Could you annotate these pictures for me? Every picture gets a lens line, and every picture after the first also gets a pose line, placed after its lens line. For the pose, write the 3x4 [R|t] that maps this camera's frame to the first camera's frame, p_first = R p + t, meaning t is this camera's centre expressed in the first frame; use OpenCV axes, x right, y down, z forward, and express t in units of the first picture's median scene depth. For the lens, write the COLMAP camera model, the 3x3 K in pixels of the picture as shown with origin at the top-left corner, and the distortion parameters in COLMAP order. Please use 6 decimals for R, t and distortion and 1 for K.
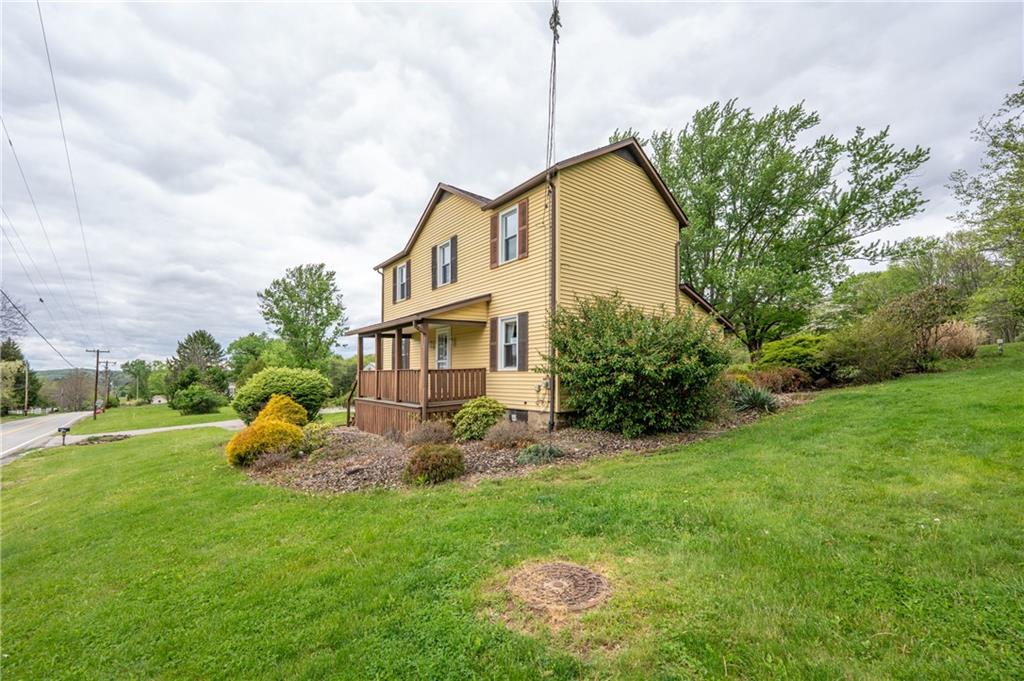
lens RADIAL K [[420.8, 0, 511.9], [0, 420.8, 374.4], [0, 0, 1]] dist [-0.002513, -0.000097]
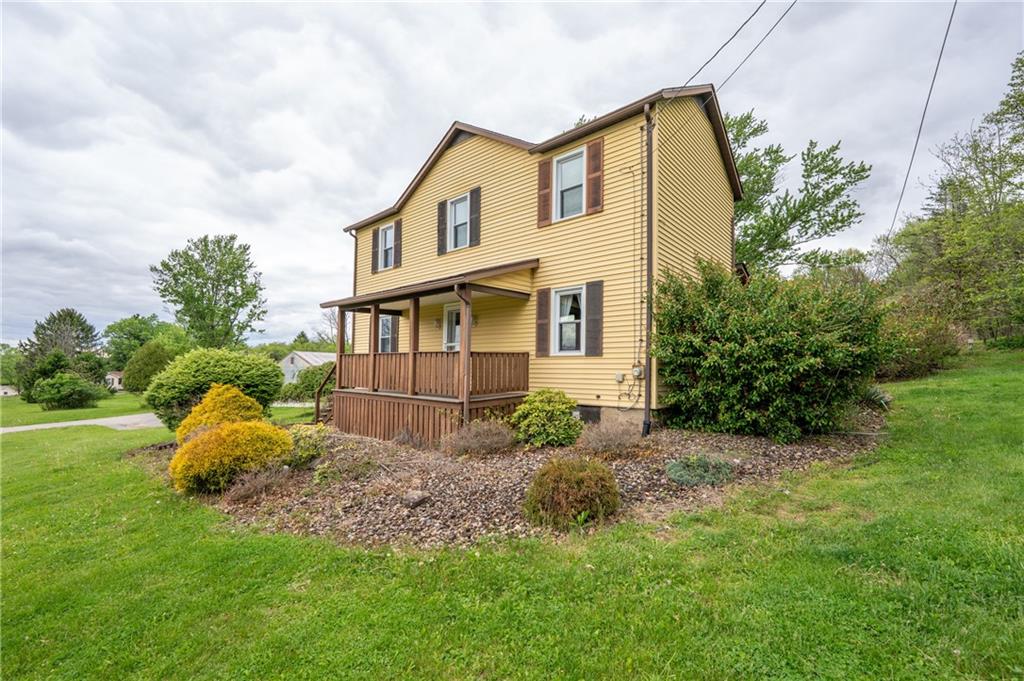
lens RADIAL K [[423.1, 0, 512.1], [0, 423.1, 363.5], [0, 0, 1]] dist [-0.007748, 0.000101]
pose [[0.983337, 0.019099, 0.180787, -0.169165], [-0.016801, 0.999758, -0.014235, 0.012506], [-0.181015, 0.010960, 0.983419, 0.161663]]
